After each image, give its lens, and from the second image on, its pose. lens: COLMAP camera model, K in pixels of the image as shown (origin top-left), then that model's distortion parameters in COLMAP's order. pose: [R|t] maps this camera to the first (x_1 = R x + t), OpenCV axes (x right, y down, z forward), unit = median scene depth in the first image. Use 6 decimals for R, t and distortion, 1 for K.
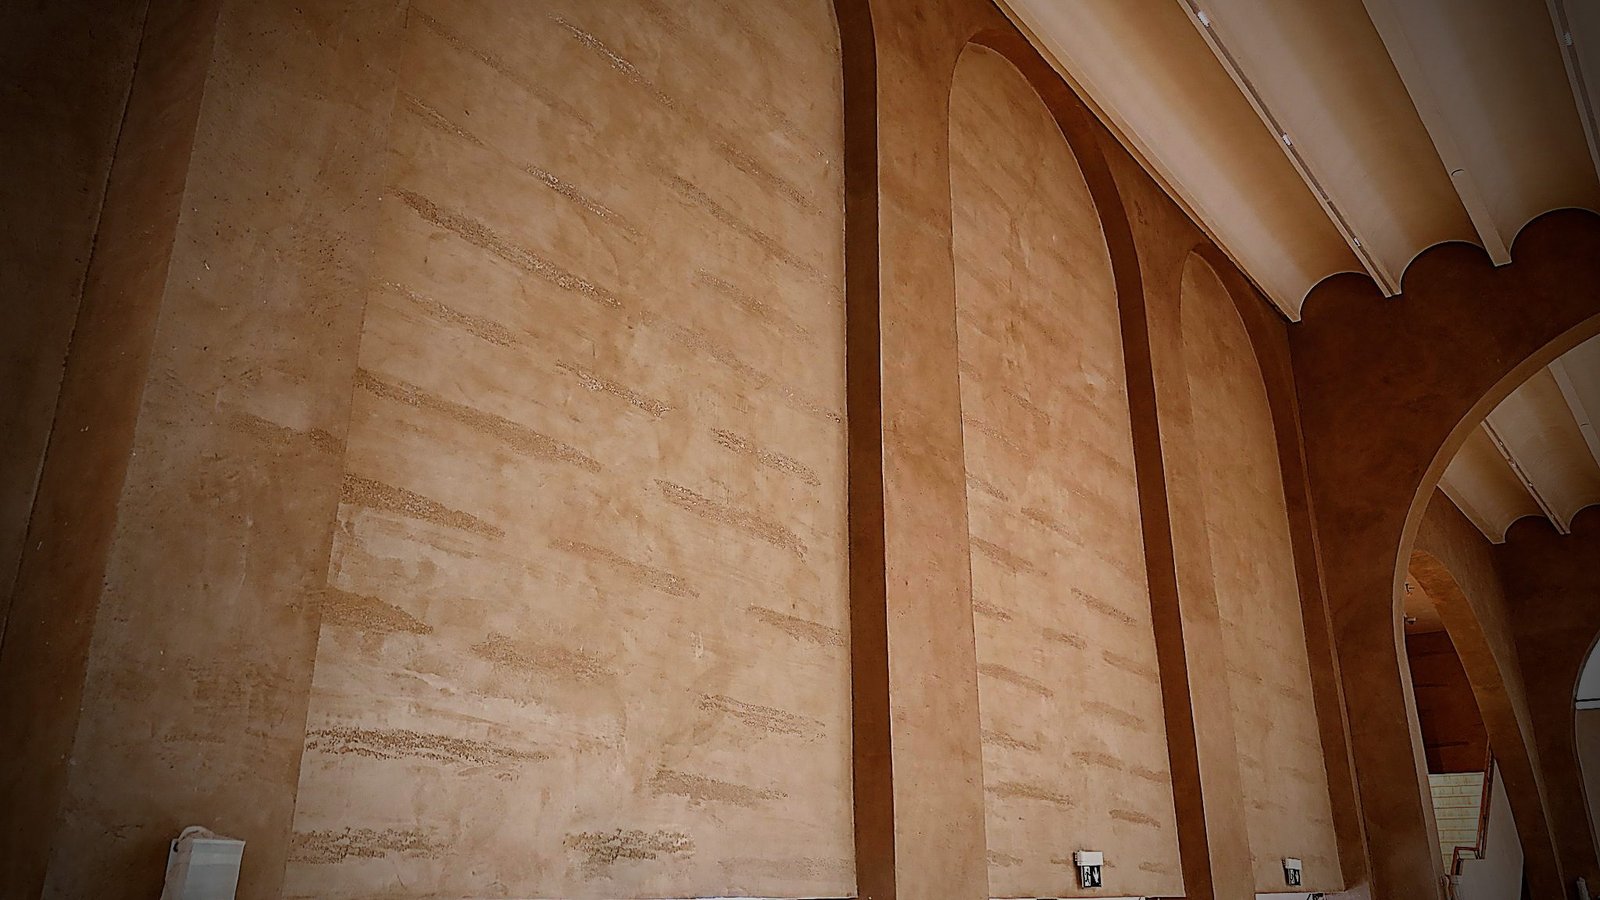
lens RADIAL K [[1188.6, 0, 800.0], [0, 1188.6, 450.0], [0, 0, 1]] dist [0.134293, -0.006349]
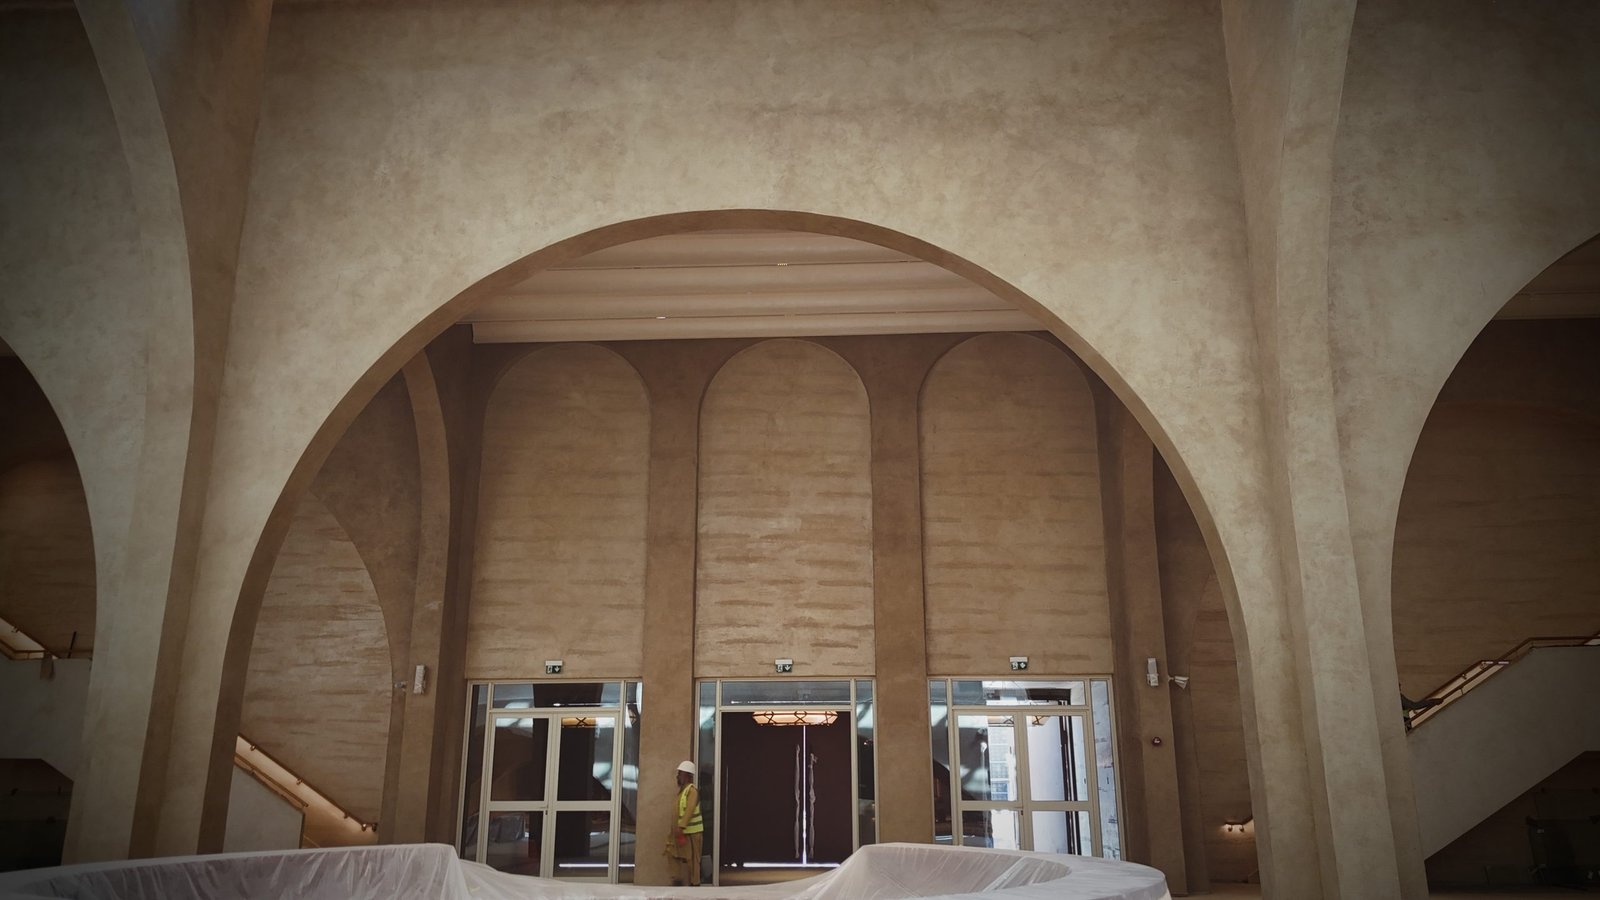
lens RADIAL K [[1188.6, 0, 800.0], [0, 1188.6, 450.0], [0, 0, 1]] dist [0.134293, -0.006349]
pose [[0.560972, -0.214811, -0.799479, 3.608672], [0.283492, 0.957203, -0.058272, 0.063343], [0.777781, -0.193957, 0.597861, -0.716756]]
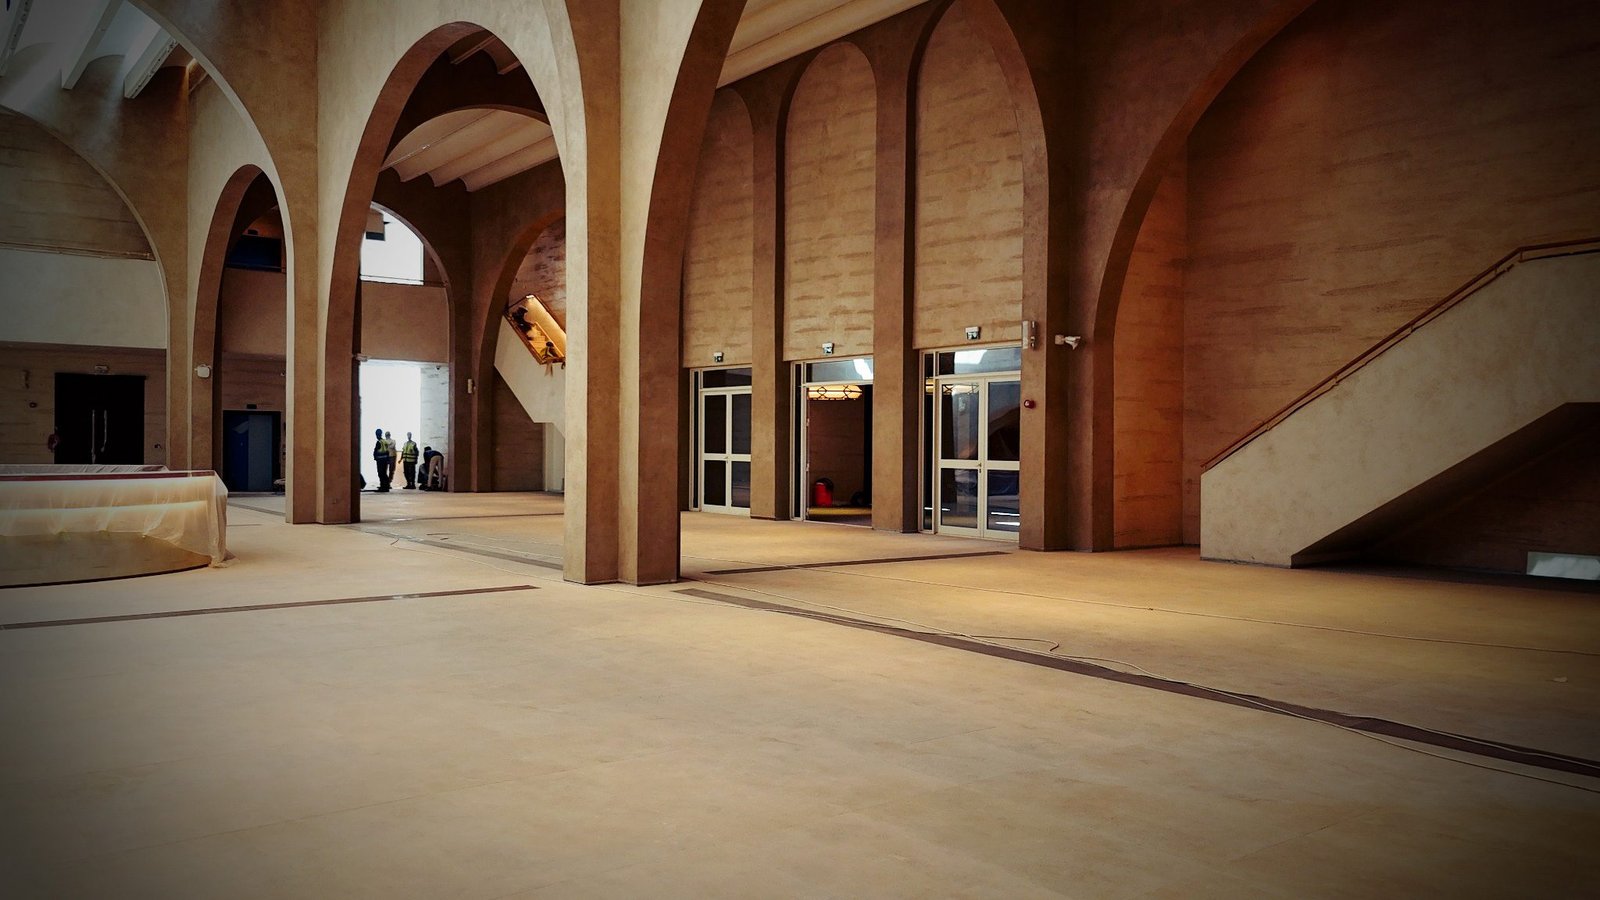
lens RADIAL K [[1188.6, 0, 800.0], [0, 1188.6, 450.0], [0, 0, 1]] dist [0.134293, -0.006349]
pose [[-0.246811, 0.004915, -0.969051, 4.732515], [0.323995, 0.942860, -0.077737, 1.170291], [0.913297, -0.333154, -0.234301, 2.248638]]
